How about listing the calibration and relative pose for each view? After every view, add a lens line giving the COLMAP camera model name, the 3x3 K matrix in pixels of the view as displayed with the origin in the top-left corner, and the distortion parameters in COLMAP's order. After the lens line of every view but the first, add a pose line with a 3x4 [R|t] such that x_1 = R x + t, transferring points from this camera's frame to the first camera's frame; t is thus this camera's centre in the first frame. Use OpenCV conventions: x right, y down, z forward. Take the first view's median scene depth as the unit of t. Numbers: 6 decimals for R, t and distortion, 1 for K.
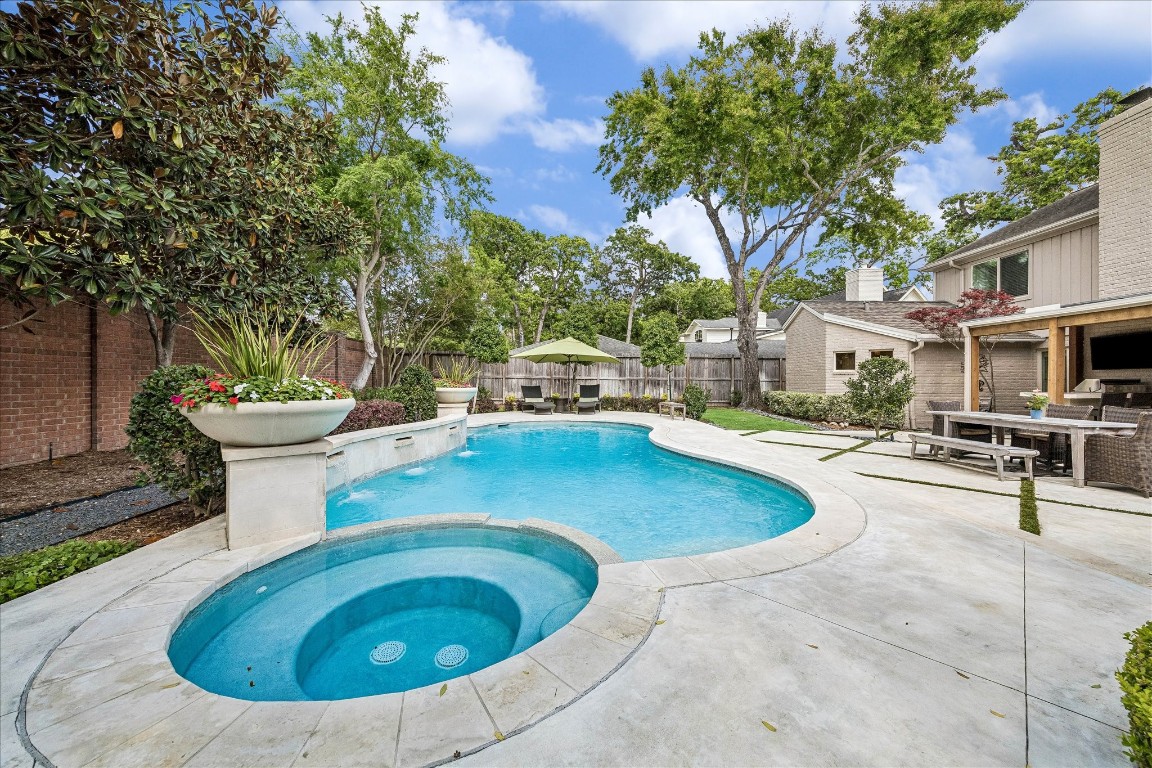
lens RADIAL K [[442.7, 0, 575.0], [0, 442.7, 380.2], [0, 0, 1]] dist [0.010152, 0.000261]
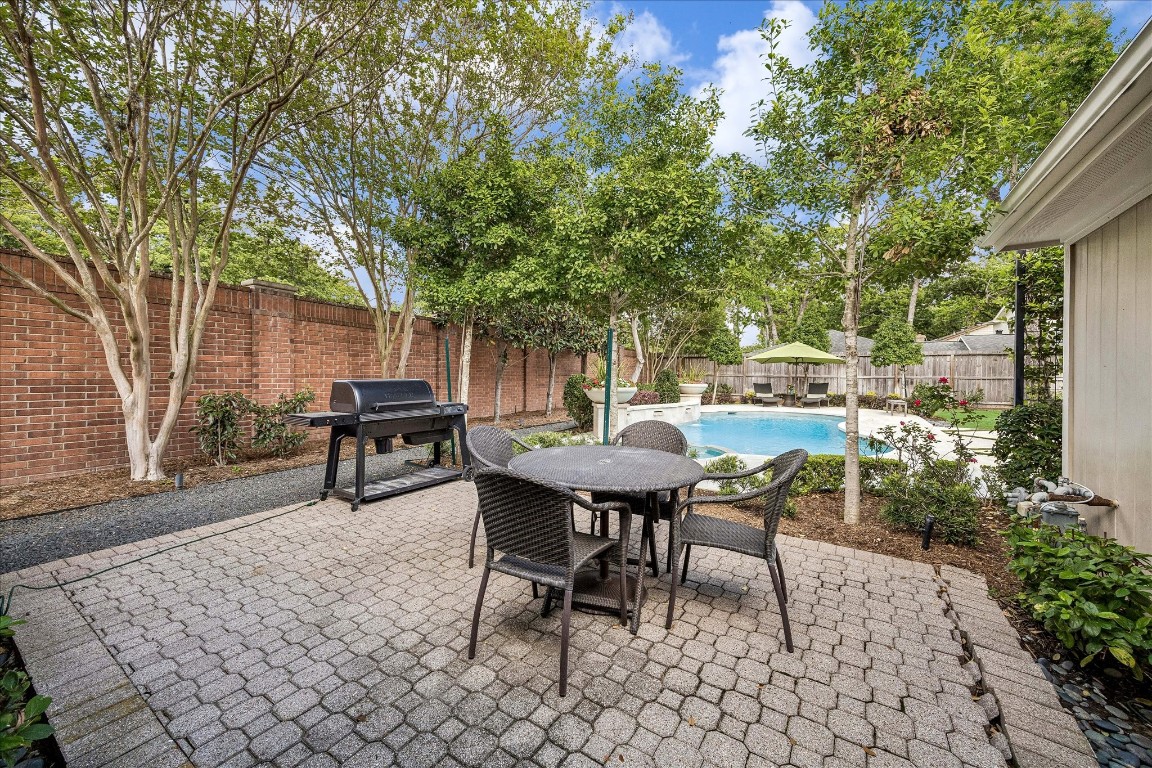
lens RADIAL K [[442.7, 0, 574.1], [0, 442.7, 379.9], [0, 0, 1]] dist [0.010152, 0.000261]
pose [[0.839742, 0.006356, -0.542948, 0.130080], [-0.002463, 0.999966, 0.007897, -0.005001], [0.542980, -0.005294, 0.839729, -0.299580]]
